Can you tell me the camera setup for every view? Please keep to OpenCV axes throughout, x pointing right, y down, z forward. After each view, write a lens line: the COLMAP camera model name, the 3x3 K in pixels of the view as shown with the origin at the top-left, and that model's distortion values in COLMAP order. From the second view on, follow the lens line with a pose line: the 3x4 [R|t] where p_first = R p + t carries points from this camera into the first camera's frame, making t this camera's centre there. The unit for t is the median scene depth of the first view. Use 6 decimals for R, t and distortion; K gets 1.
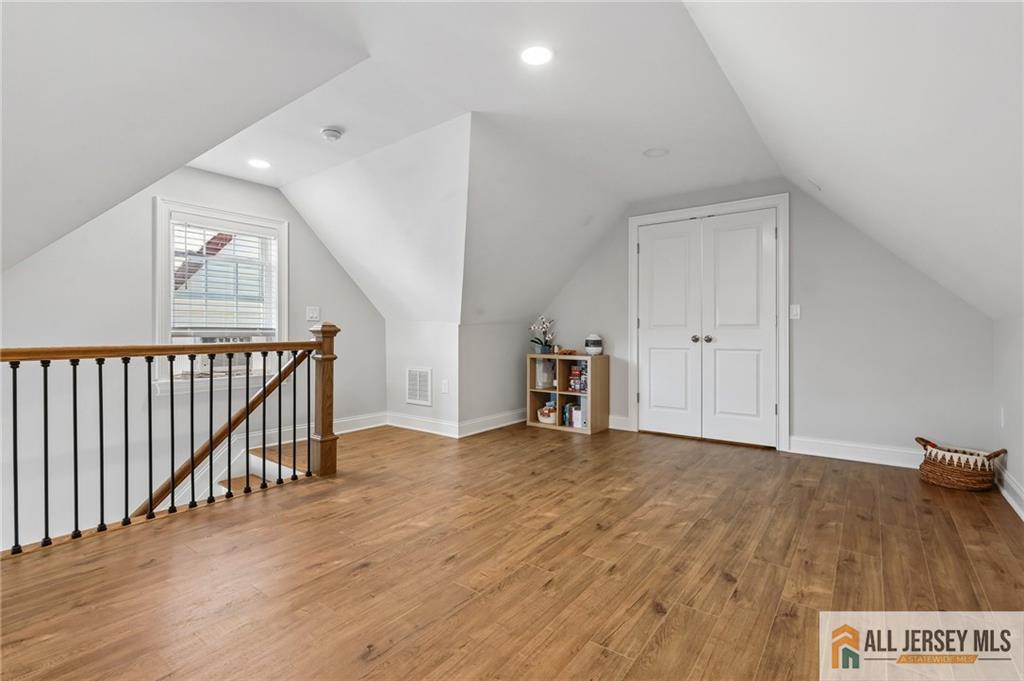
lens RADIAL K [[470.2, 0, 510.4], [0, 470.2, 334.4], [0, 0, 1]] dist [0.002965, 0.000744]
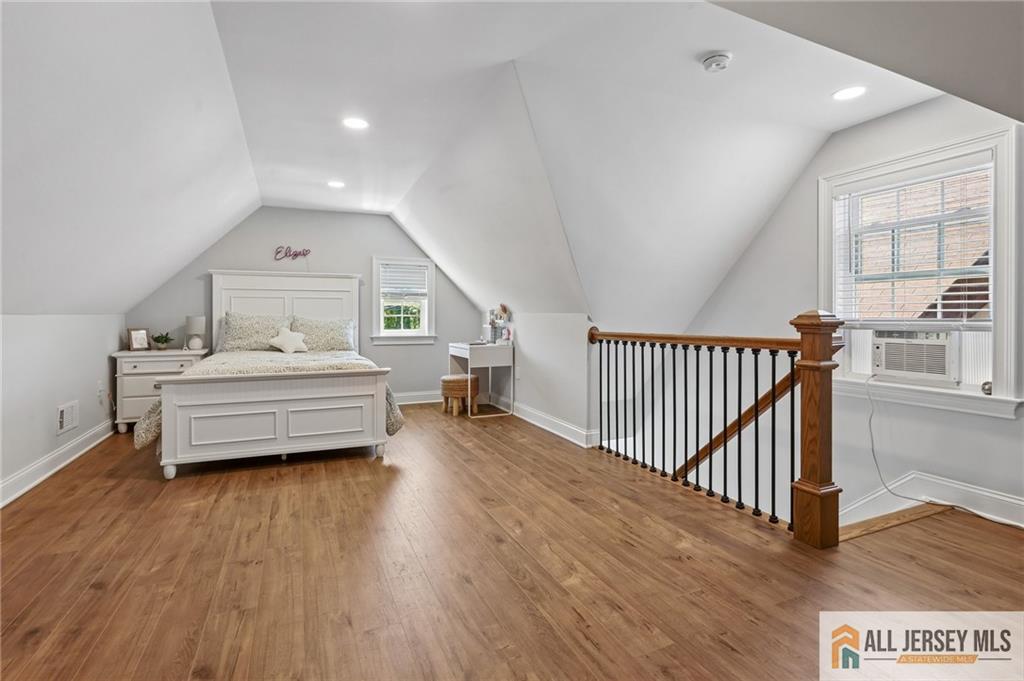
lens RADIAL K [[470.2, 0, 494.3], [0, 470.2, 322.5], [0, 0, 1]] dist [0.002965, 0.000744]
pose [[-0.493411, 0.008252, -0.869757, 0.516594], [-0.002538, 0.999937, 0.010927, -0.020822], [0.869793, 0.007599, -0.493359, 1.228865]]
